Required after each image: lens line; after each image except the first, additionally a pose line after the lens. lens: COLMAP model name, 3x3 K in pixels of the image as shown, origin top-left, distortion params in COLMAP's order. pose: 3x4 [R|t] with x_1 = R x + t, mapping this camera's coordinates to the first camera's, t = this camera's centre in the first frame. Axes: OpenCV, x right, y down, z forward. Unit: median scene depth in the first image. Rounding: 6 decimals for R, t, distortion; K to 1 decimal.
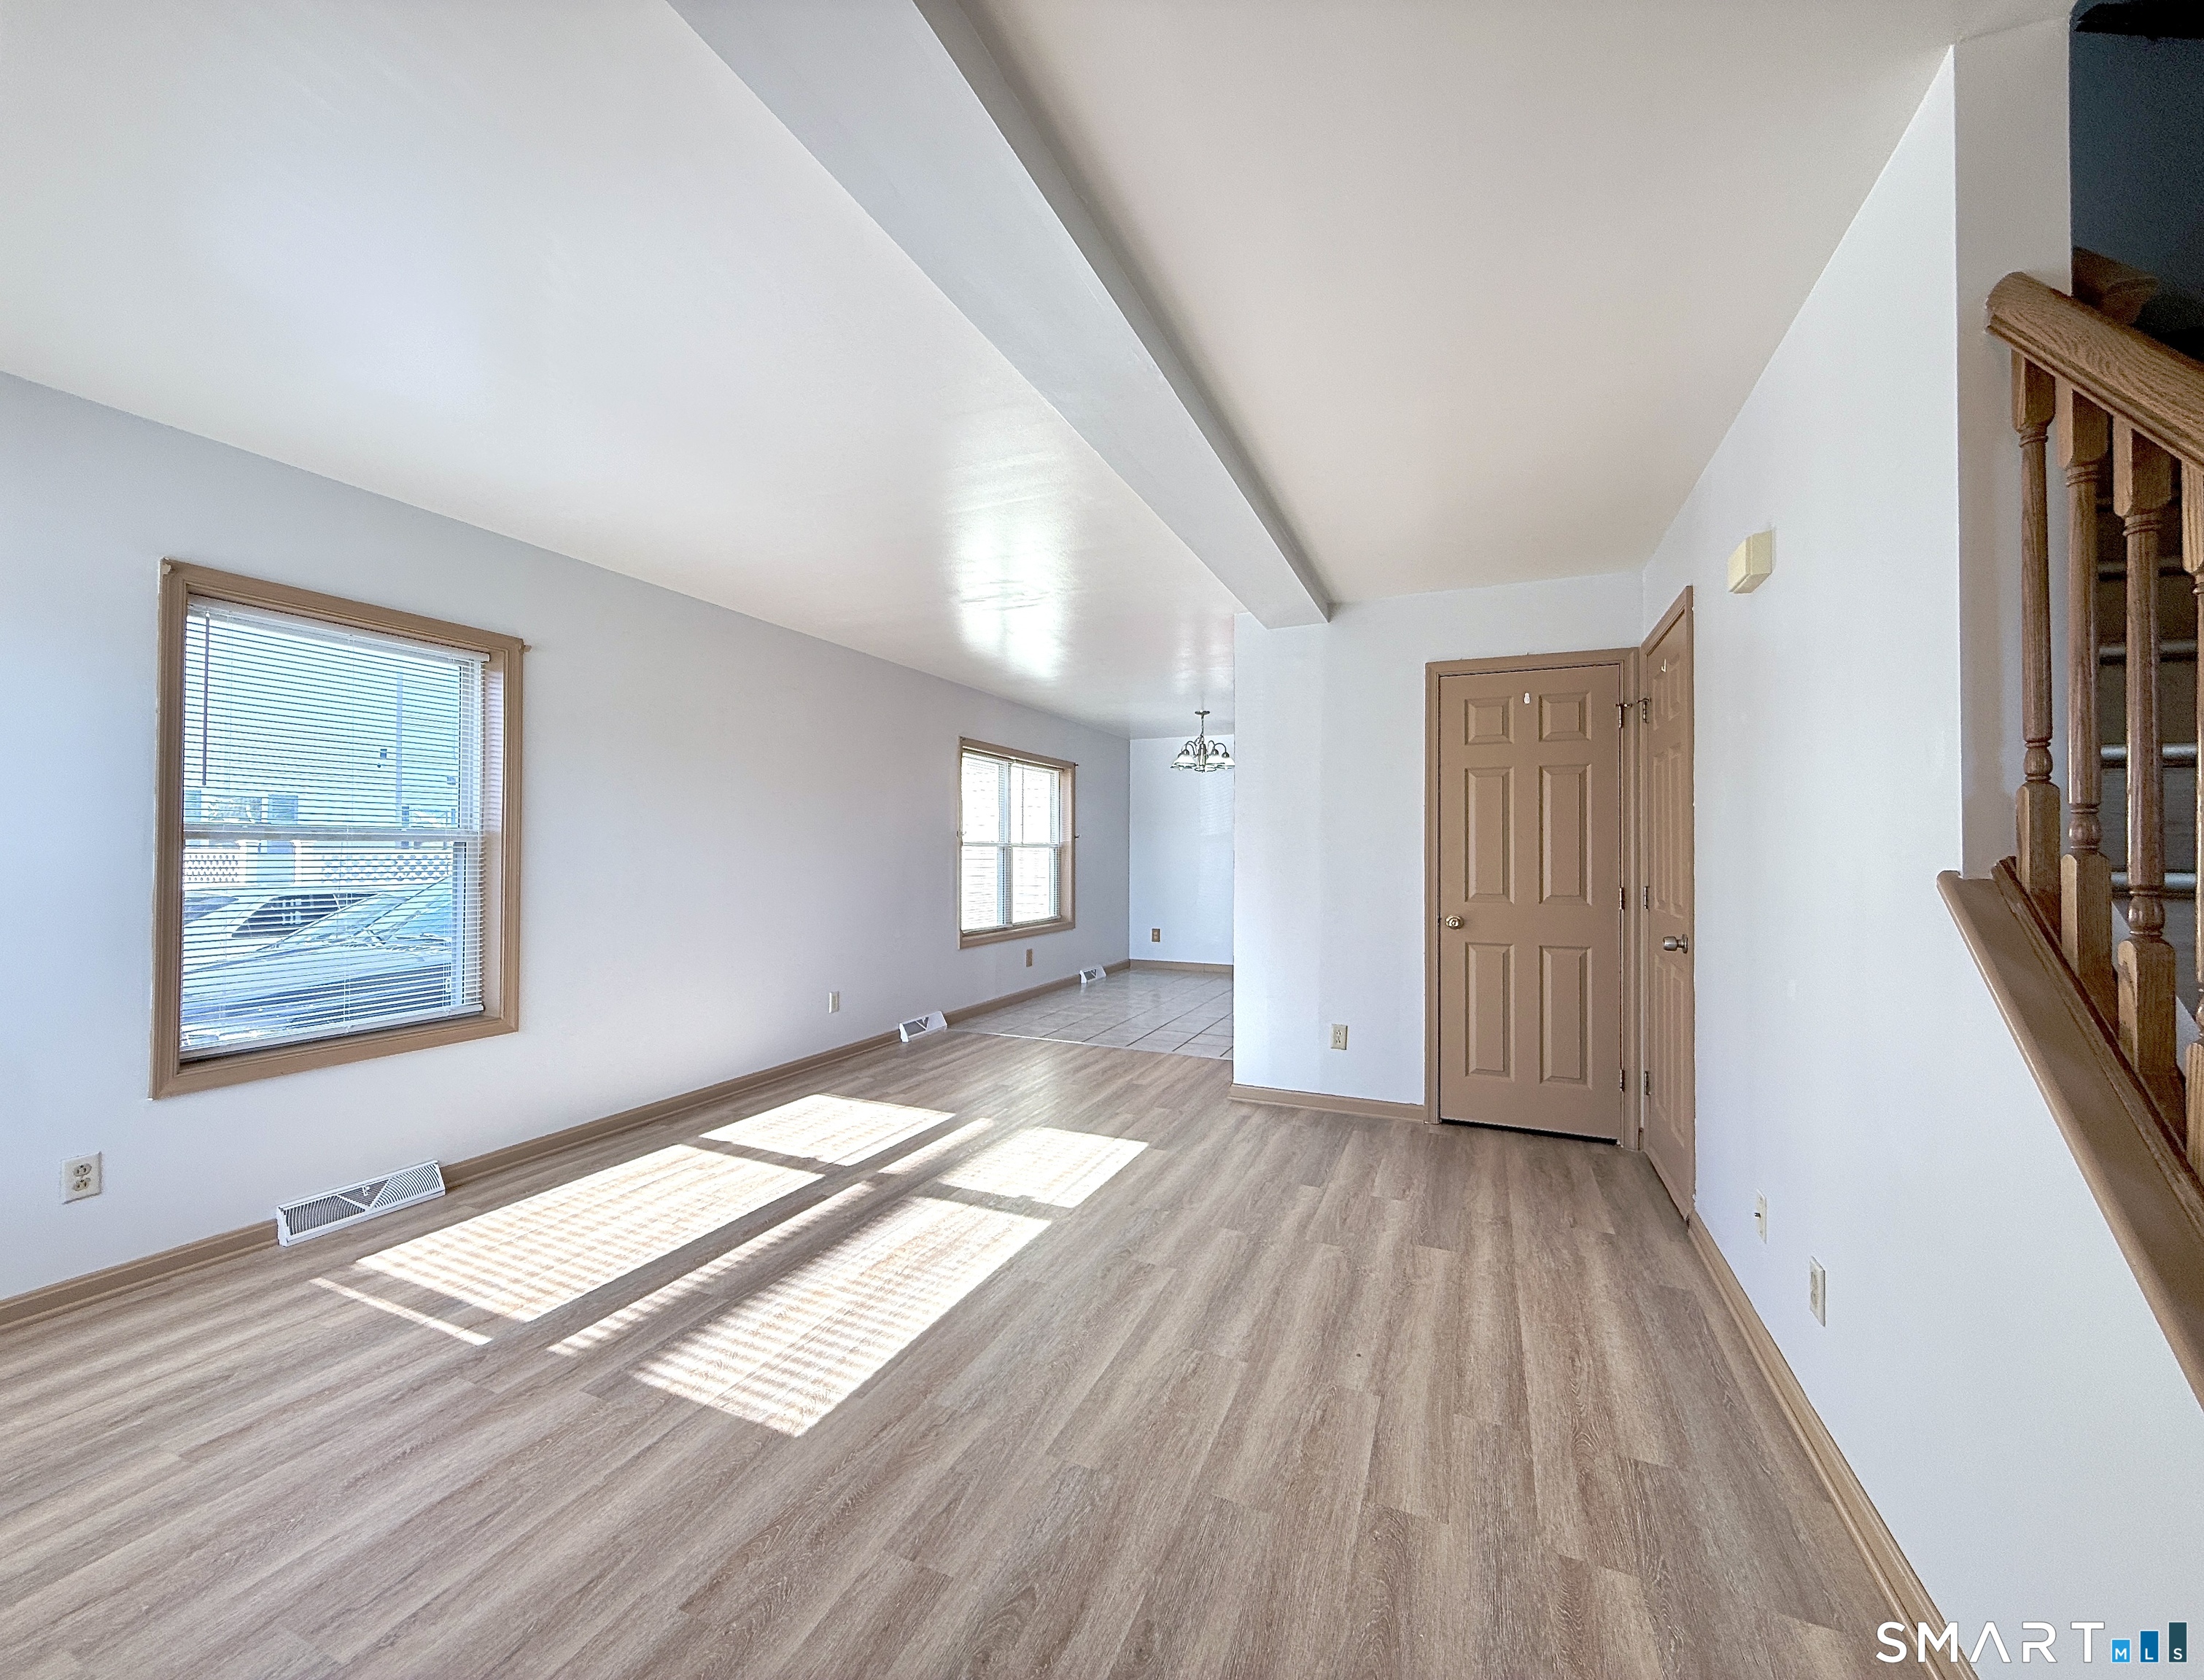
lens RADIAL K [[912.0, 0, 1102.0], [0, 912.0, 840.0], [0, 0, 1]] dist [0.001782, 0.000406]
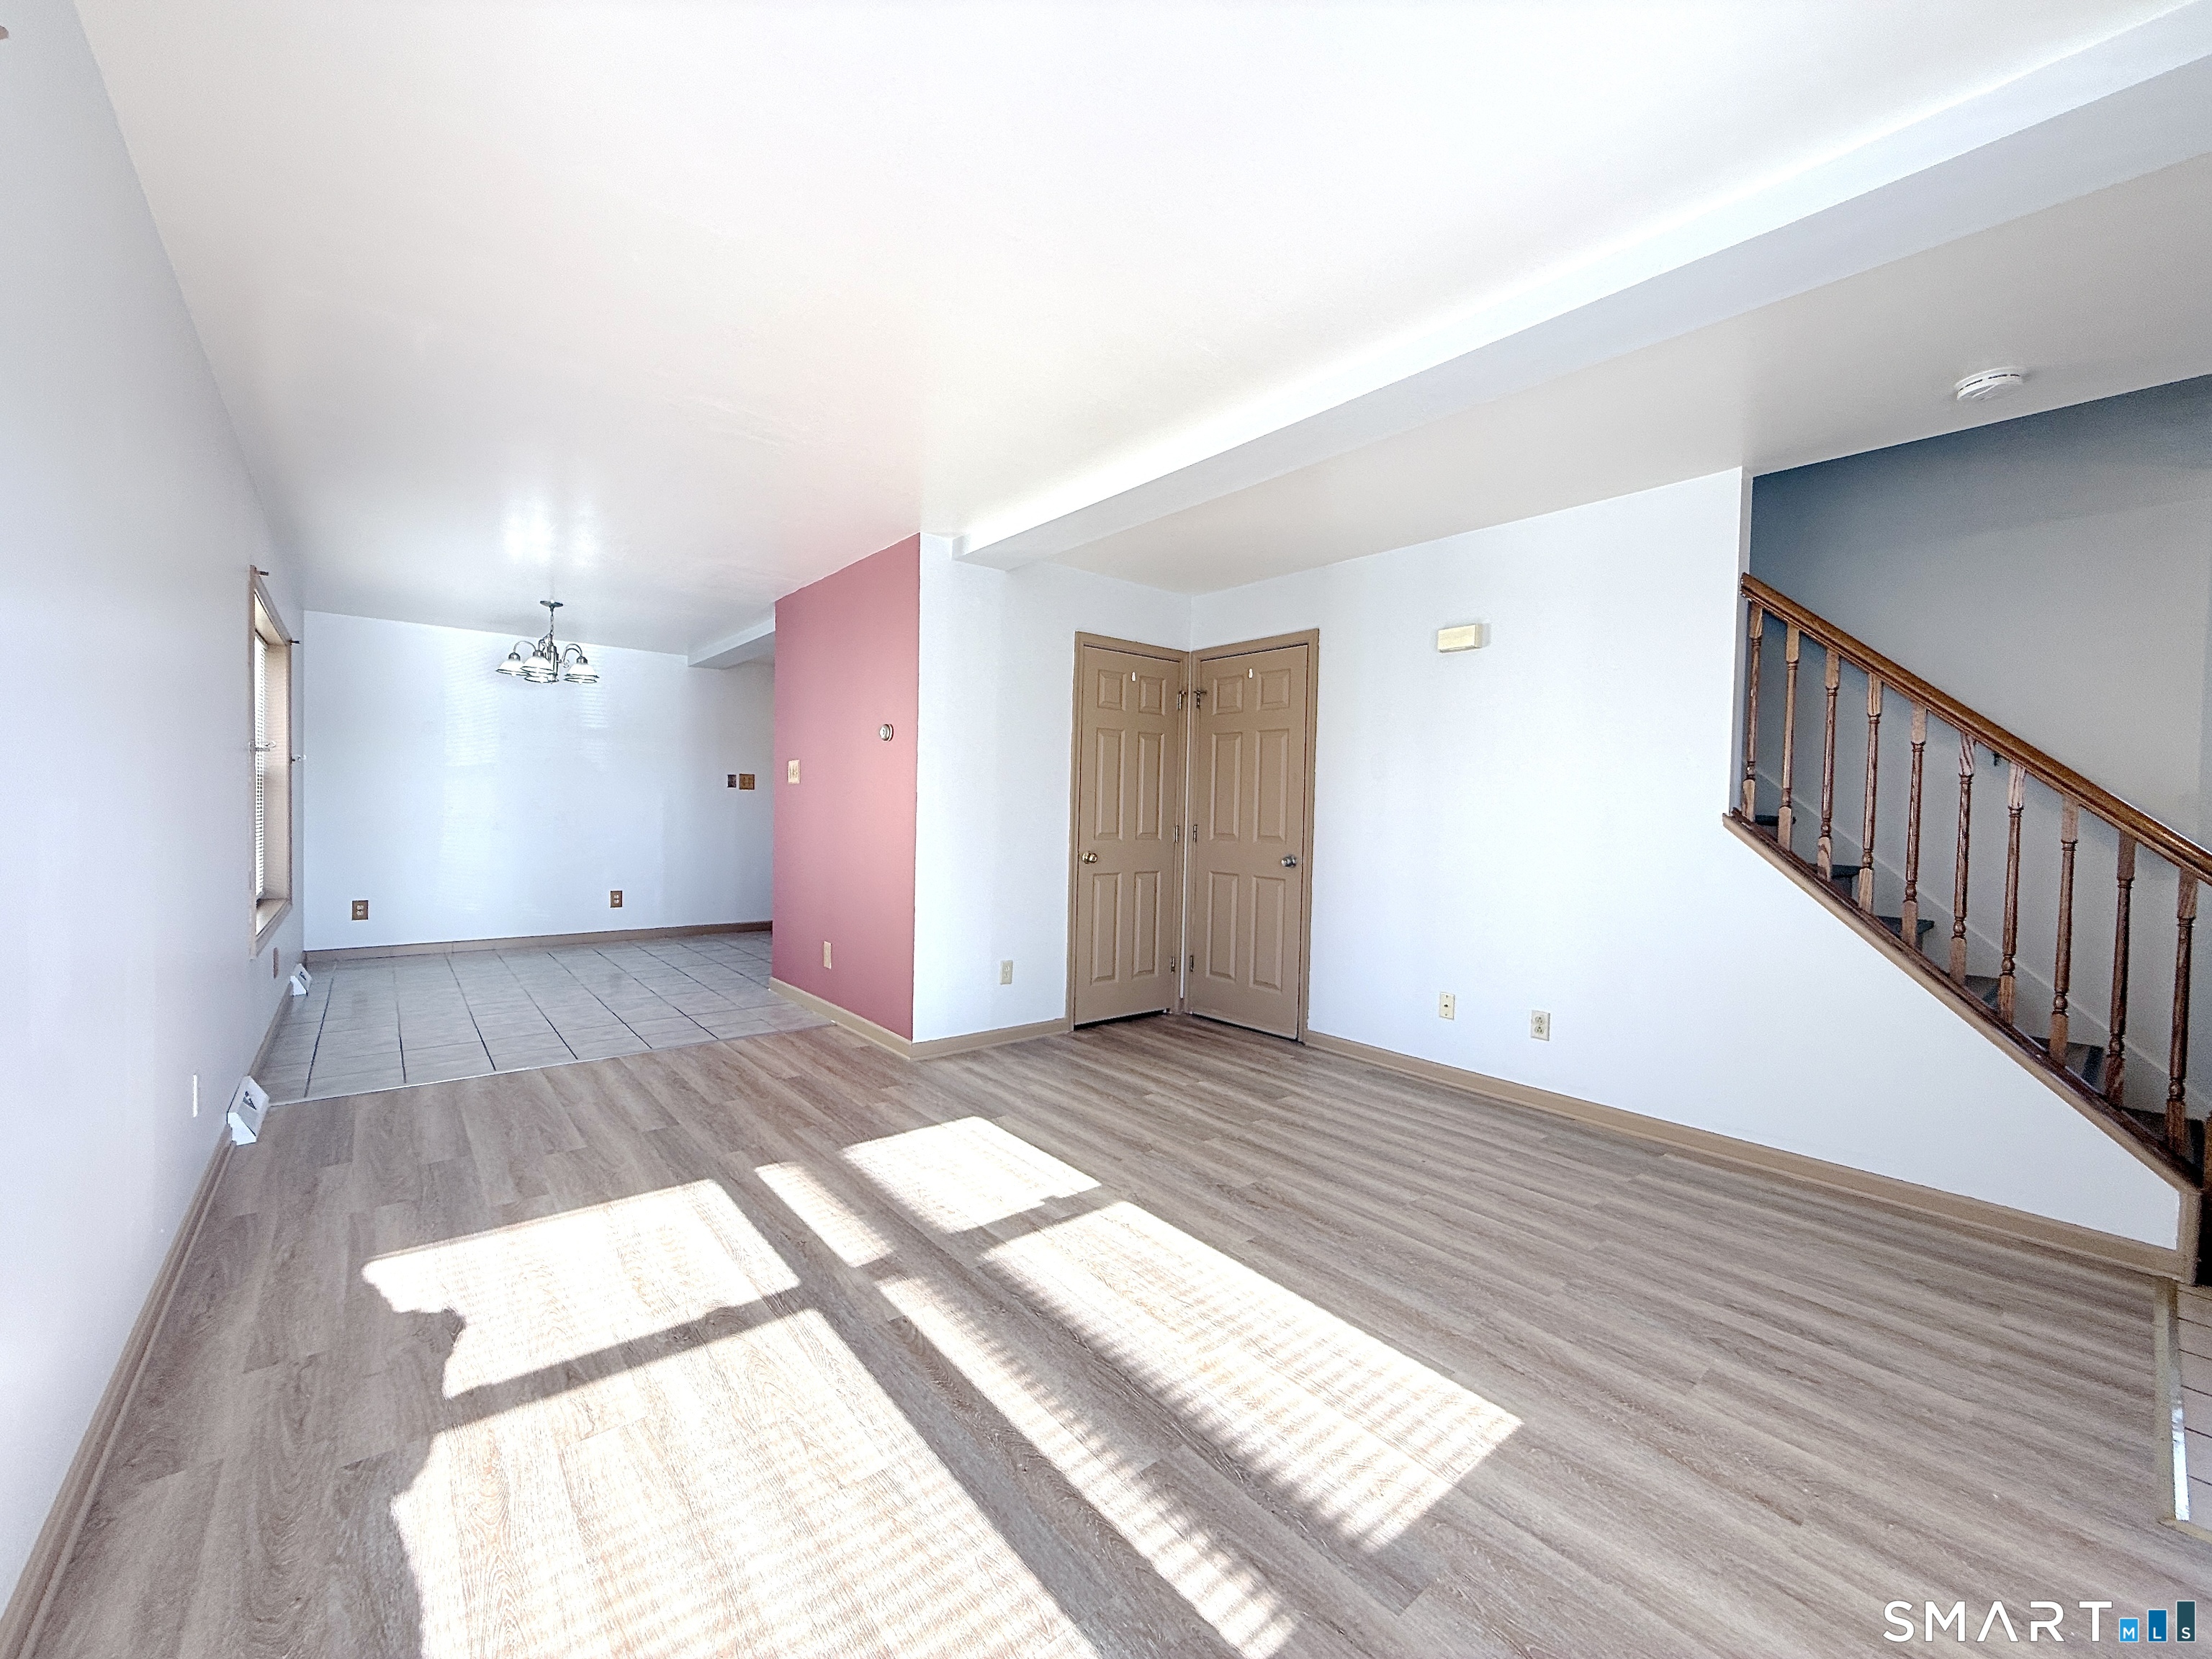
lens RADIAL K [[882.3, 0, 1101.3], [0, 882.3, 828.8], [0, 0, 1]] dist [-0.001349, -0.000140]
pose [[0.436530, -0.014985, 0.899565, -0.795052], [-0.029492, 0.999086, 0.030954, 0.021386], [-0.899206, -0.040042, 0.435689, 0.614369]]
